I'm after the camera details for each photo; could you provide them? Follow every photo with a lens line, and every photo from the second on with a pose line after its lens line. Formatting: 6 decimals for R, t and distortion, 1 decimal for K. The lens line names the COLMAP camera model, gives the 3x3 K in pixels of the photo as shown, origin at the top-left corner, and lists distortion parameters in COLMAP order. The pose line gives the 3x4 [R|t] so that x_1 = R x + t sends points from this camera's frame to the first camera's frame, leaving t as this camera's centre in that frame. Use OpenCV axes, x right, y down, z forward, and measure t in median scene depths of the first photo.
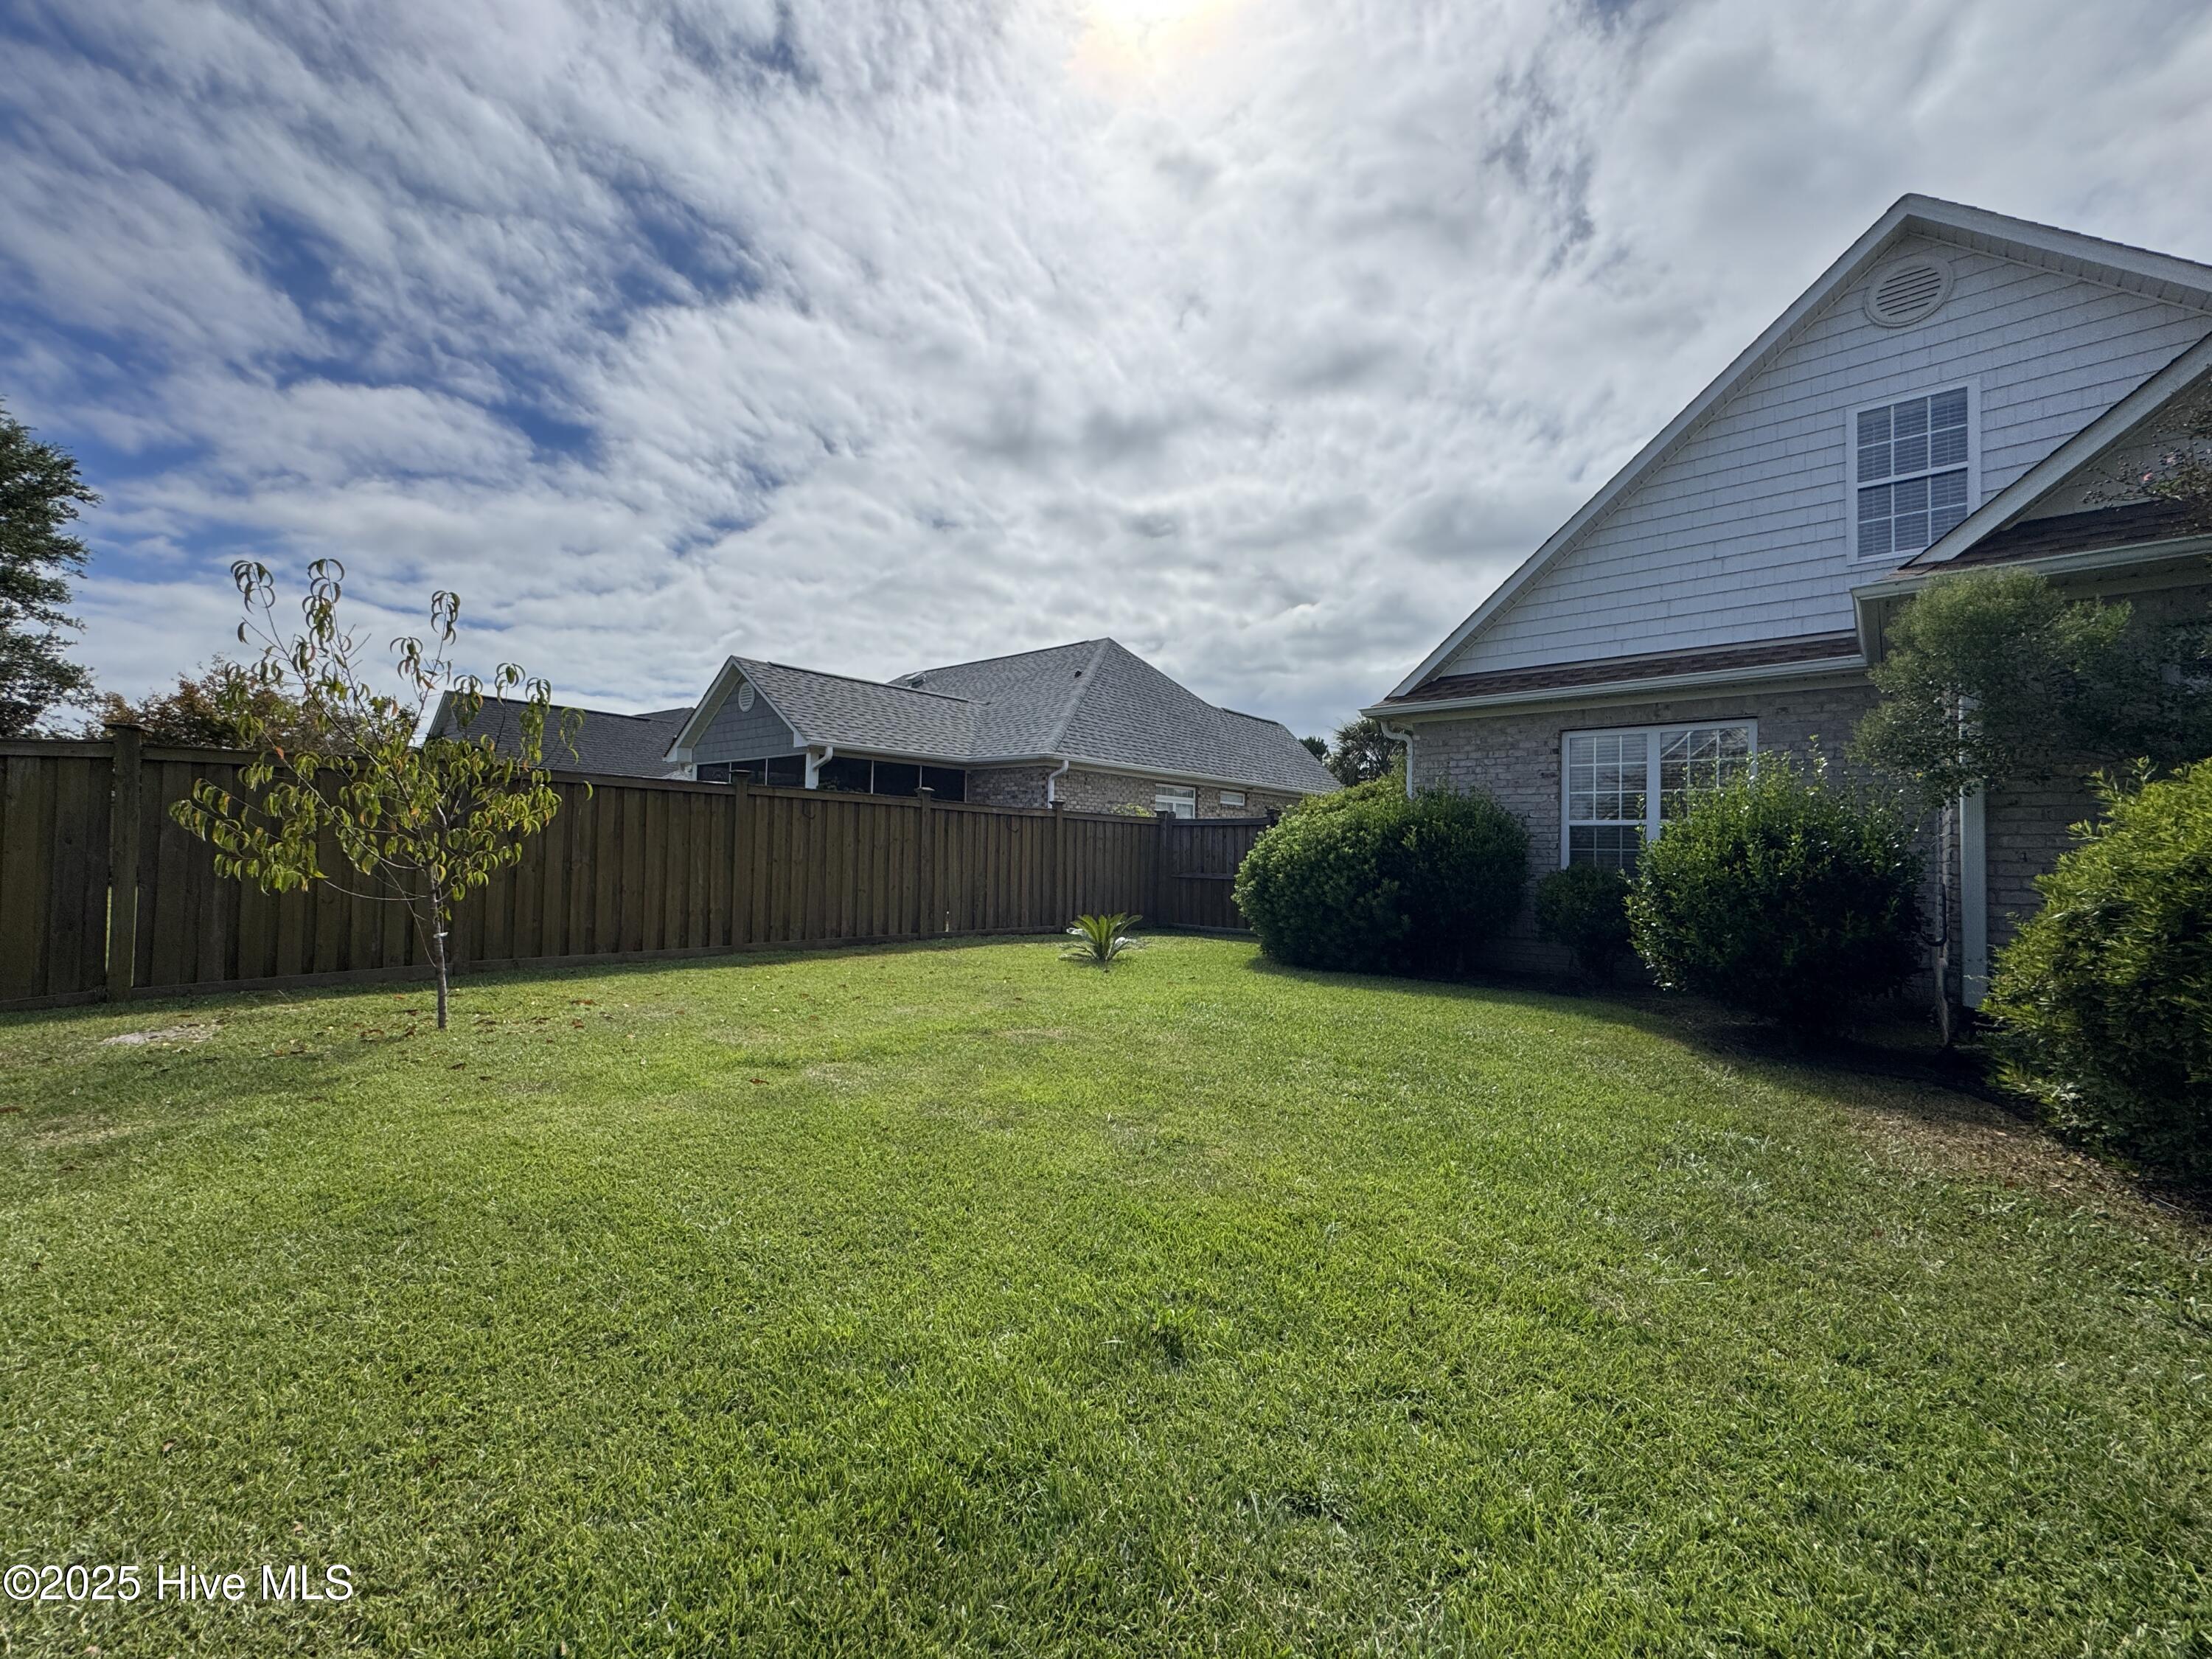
lens RADIAL K [[879.0, 0, 1106.0], [0, 879.0, 829.5], [0, 0, 1]] dist [-0.011621, 0.002654]
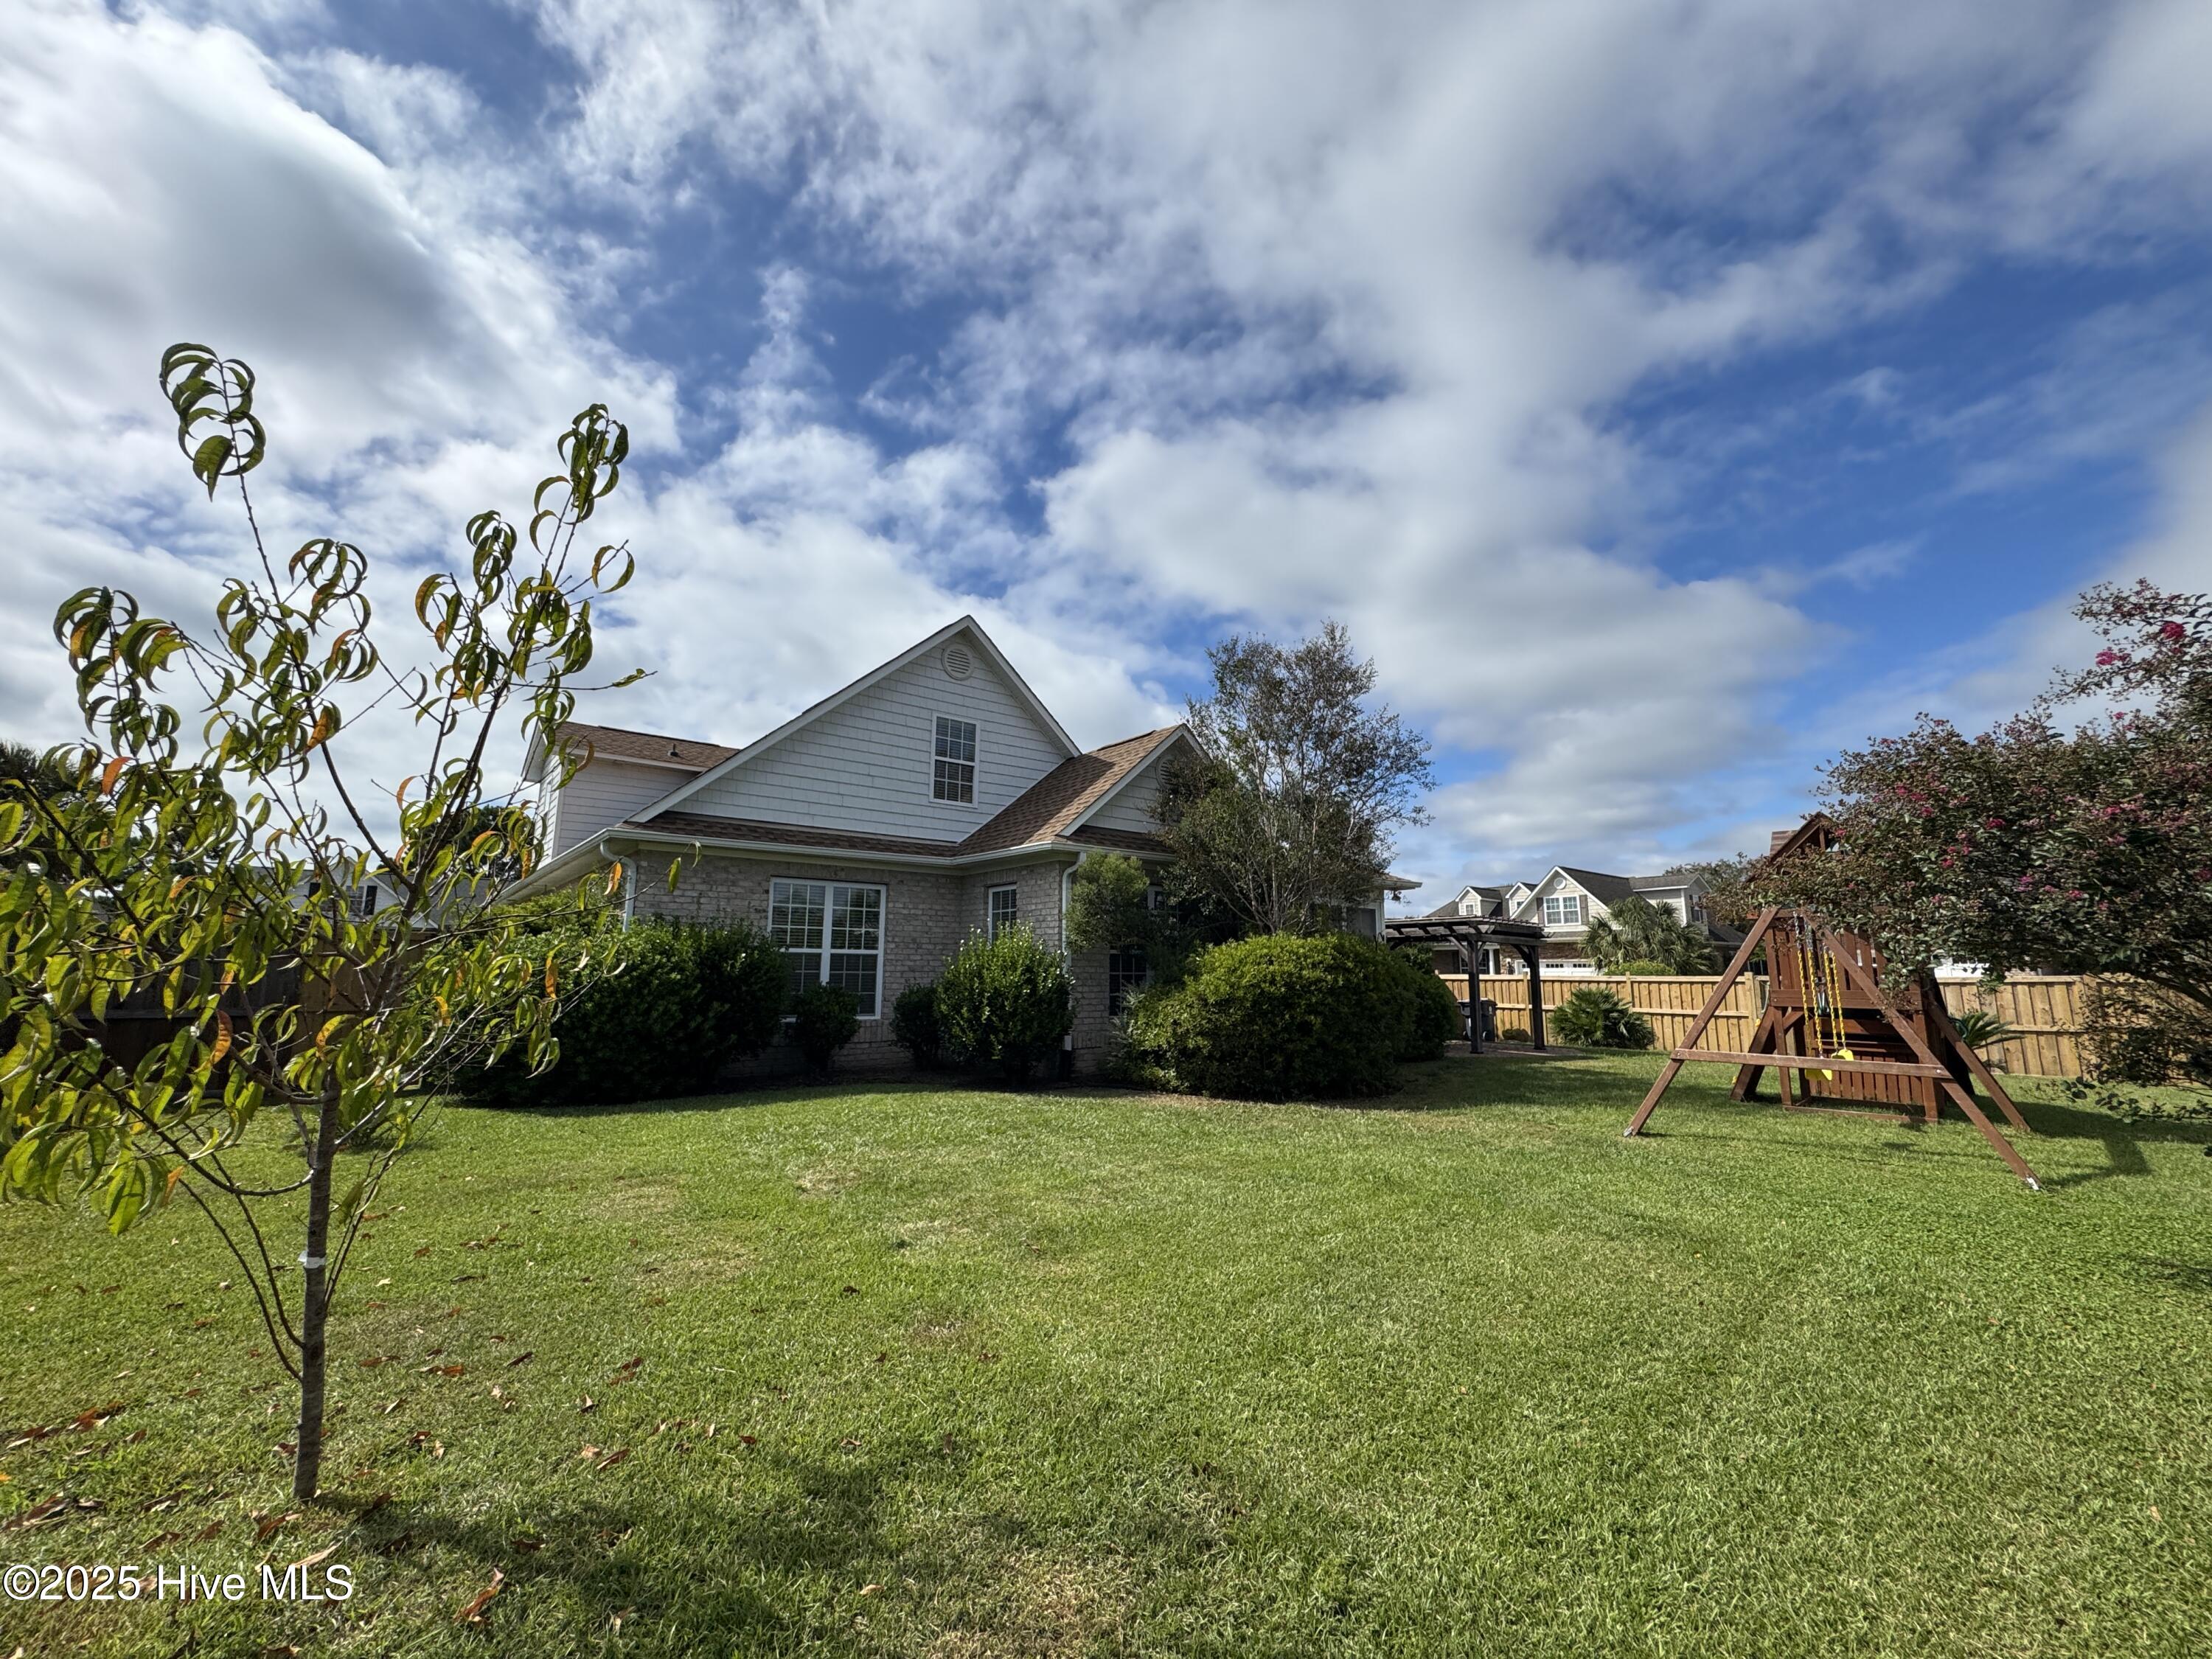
lens RADIAL K [[863.3, 0, 1106.0], [0, 863.3, 829.5], [0, 0, 1]] dist [0.002972, 0.000219]
pose [[0.160971, 0.141598, 0.976749, -0.899644], [-0.027607, 0.989914, -0.138957, -0.029437], [-0.986573, -0.004598, 0.163256, 0.468444]]
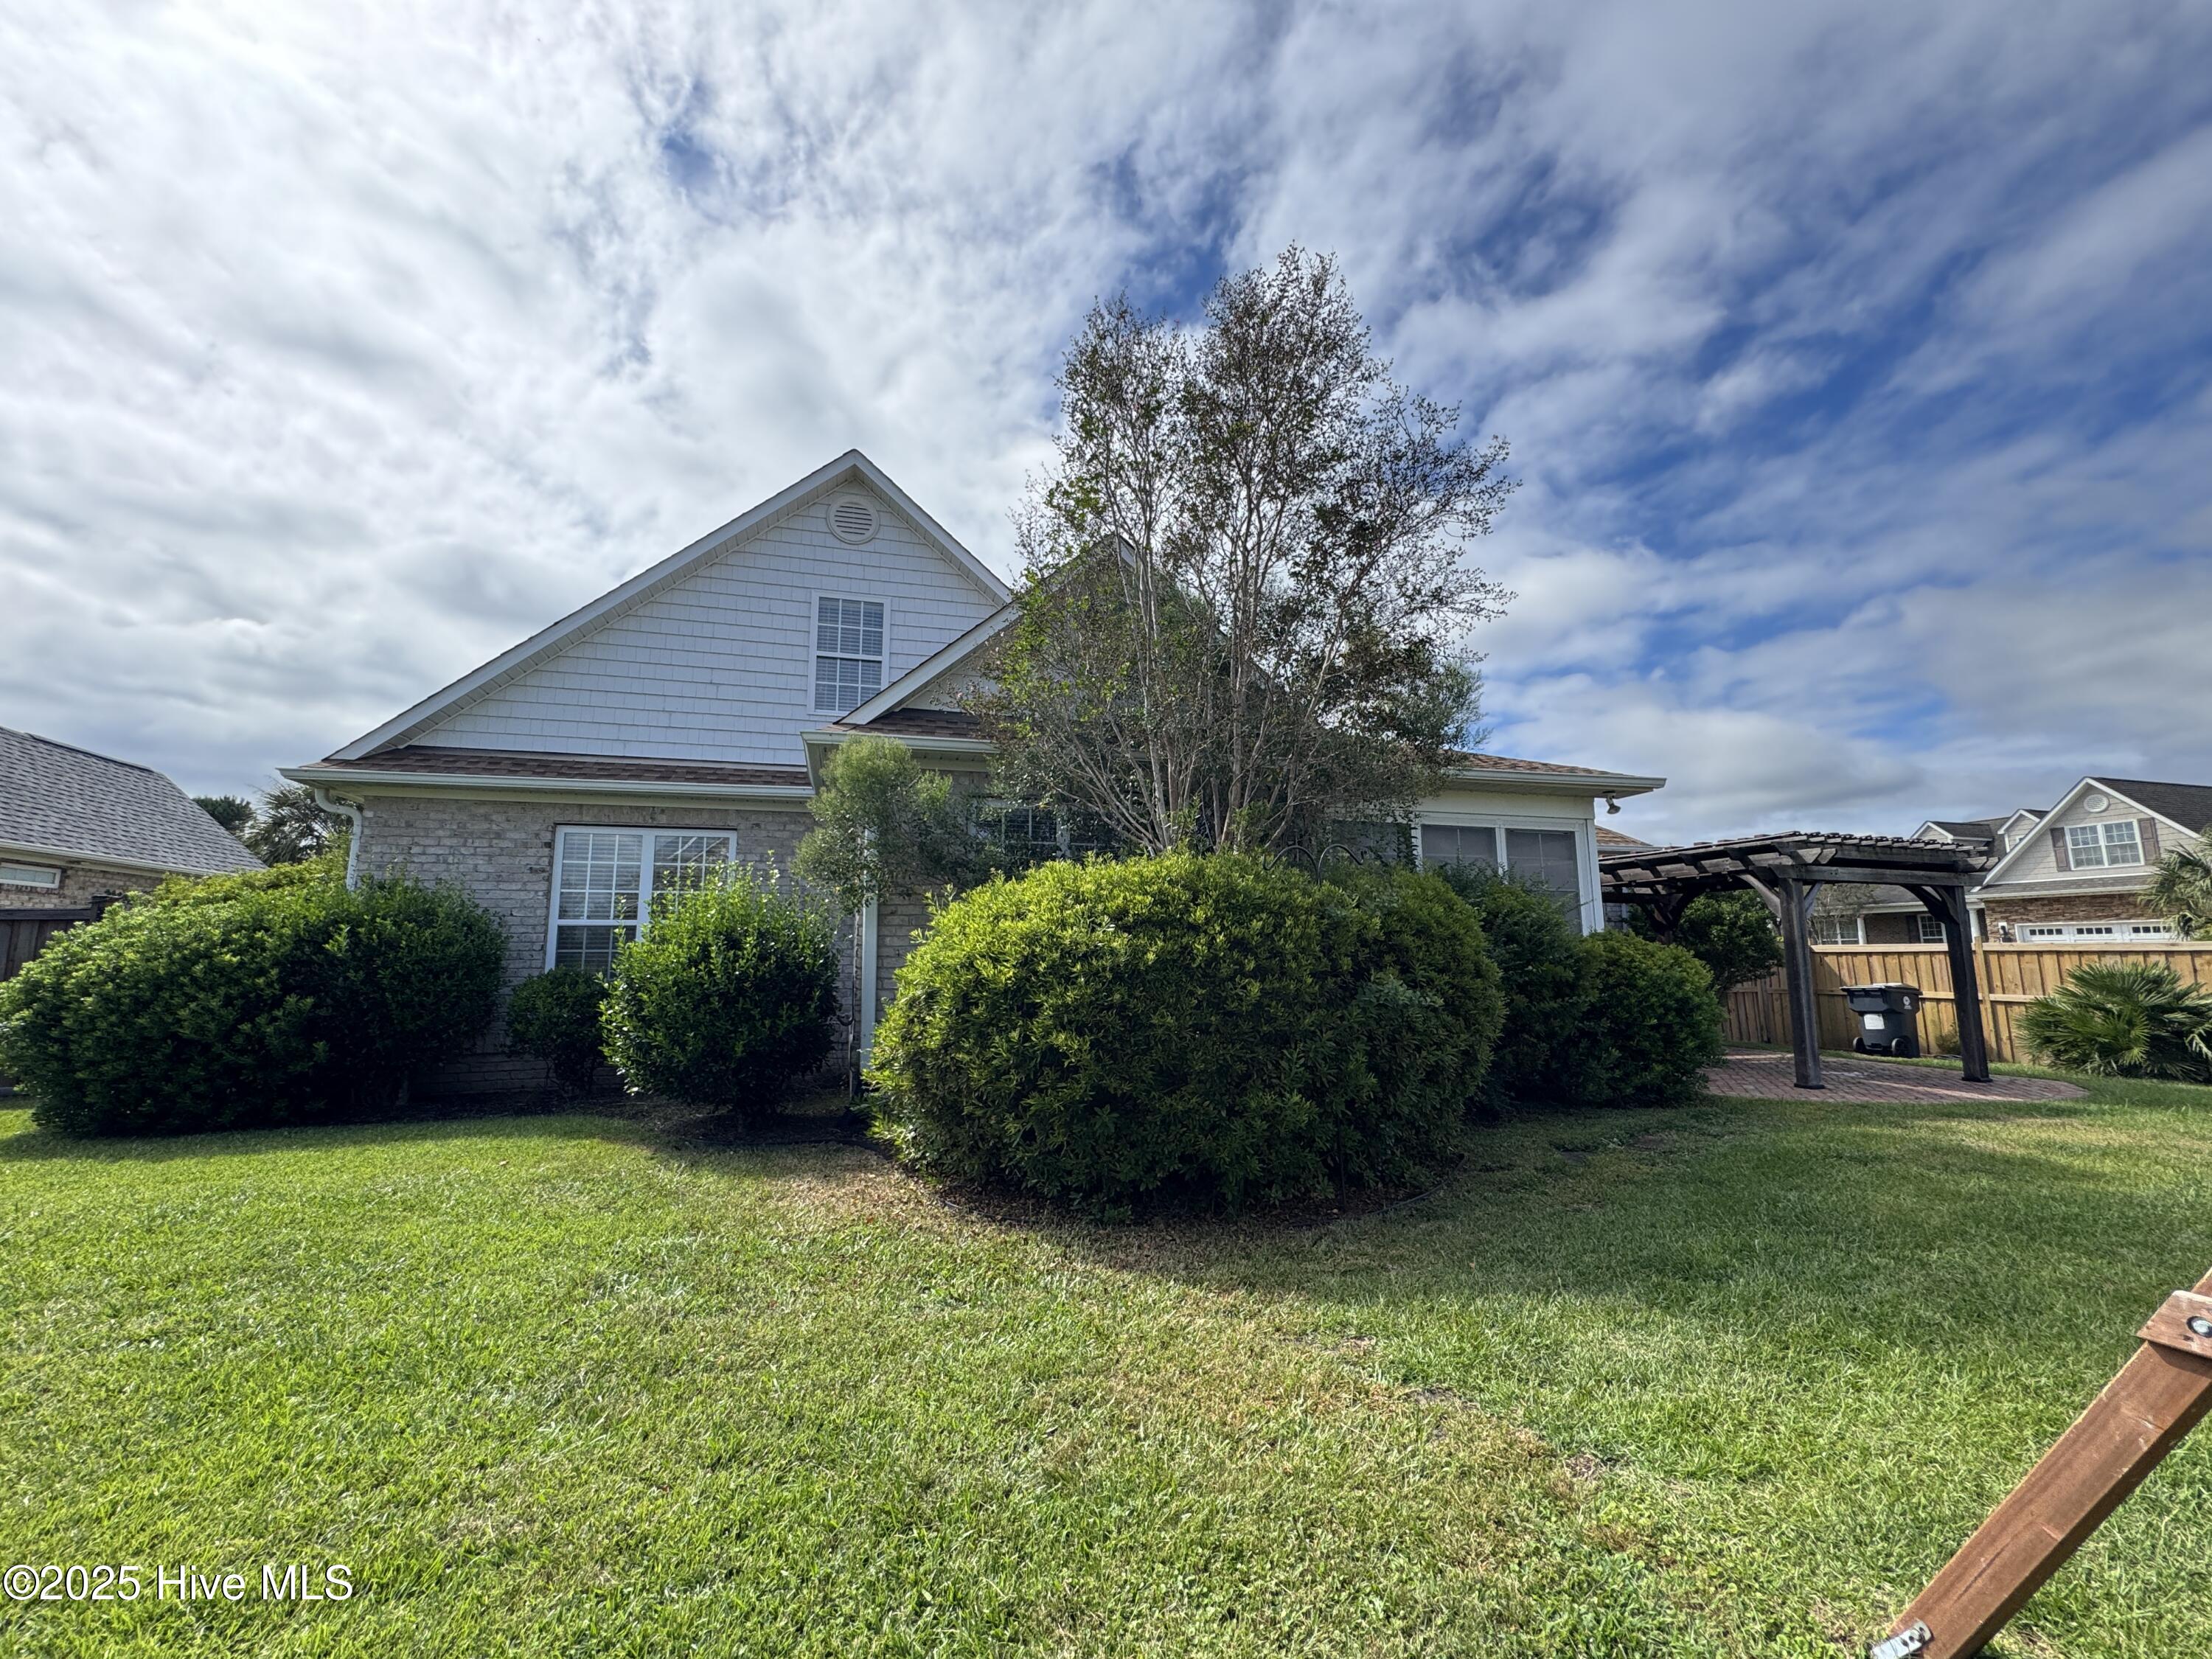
lens RADIAL K [[874.4, 0, 1106.0], [0, 874.4, 829.5], [0, 0, 1]] dist [-0.000544, -0.000293]
pose [[0.523600, 0.096664, 0.846463, 0.056320], [-0.004254, 0.993827, -0.110861, -0.008134], [-0.851953, 0.054446, 0.520779, 0.013263]]
